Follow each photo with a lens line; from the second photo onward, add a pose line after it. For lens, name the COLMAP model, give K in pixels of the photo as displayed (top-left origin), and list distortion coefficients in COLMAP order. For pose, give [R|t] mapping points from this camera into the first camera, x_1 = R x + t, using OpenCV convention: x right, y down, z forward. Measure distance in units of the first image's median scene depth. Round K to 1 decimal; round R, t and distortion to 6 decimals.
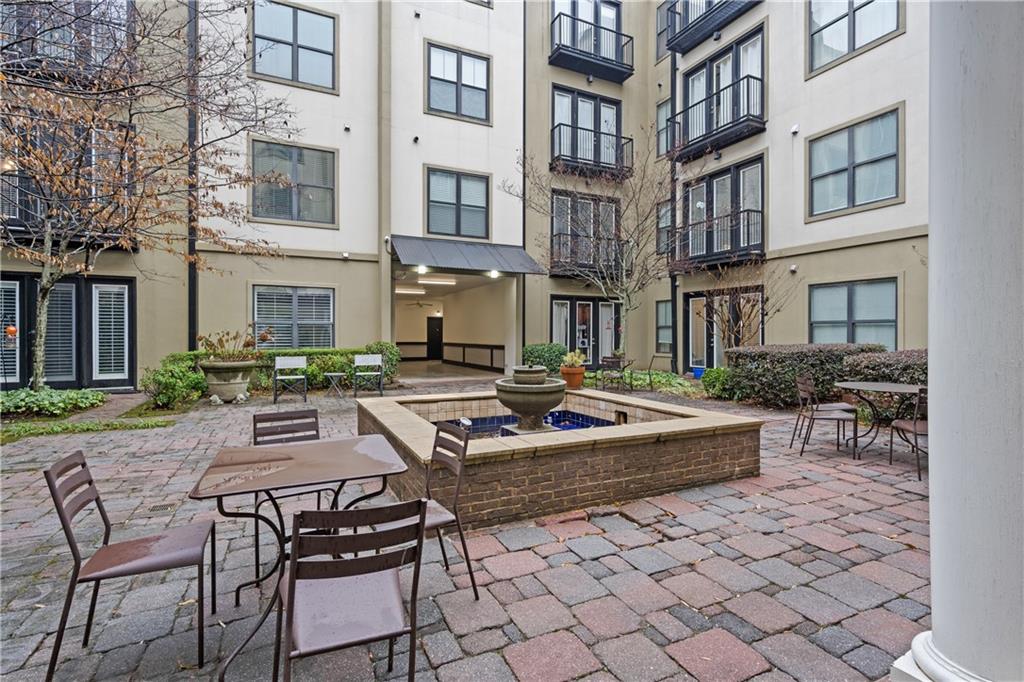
lens RADIAL K [[480.2, 0, 517.2], [0, 480.2, 337.4], [0, 0, 1]] dist [0.001590, 0.000071]
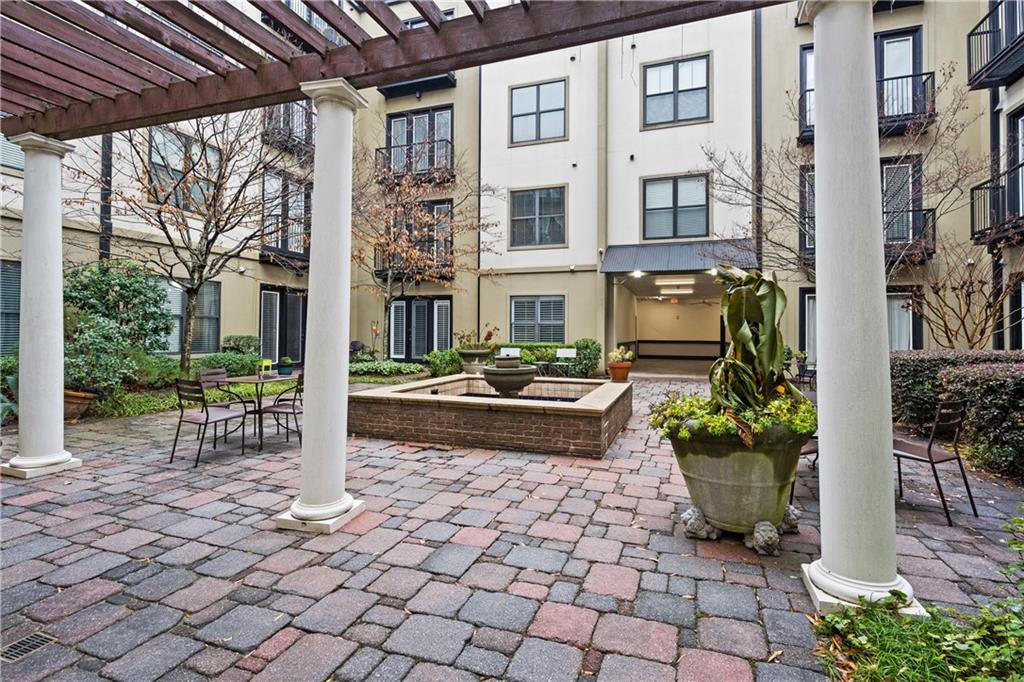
lens RADIAL K [[480.2, 0, 507.1], [0, 480.2, 327.1], [0, 0, 1]] dist [0.001590, 0.000071]
pose [[0.705919, -0.002362, -0.708288, 0.396172], [-0.011807, 0.999816, -0.015103, 0.000689], [0.708194, 0.019024, 0.705762, 0.021164]]
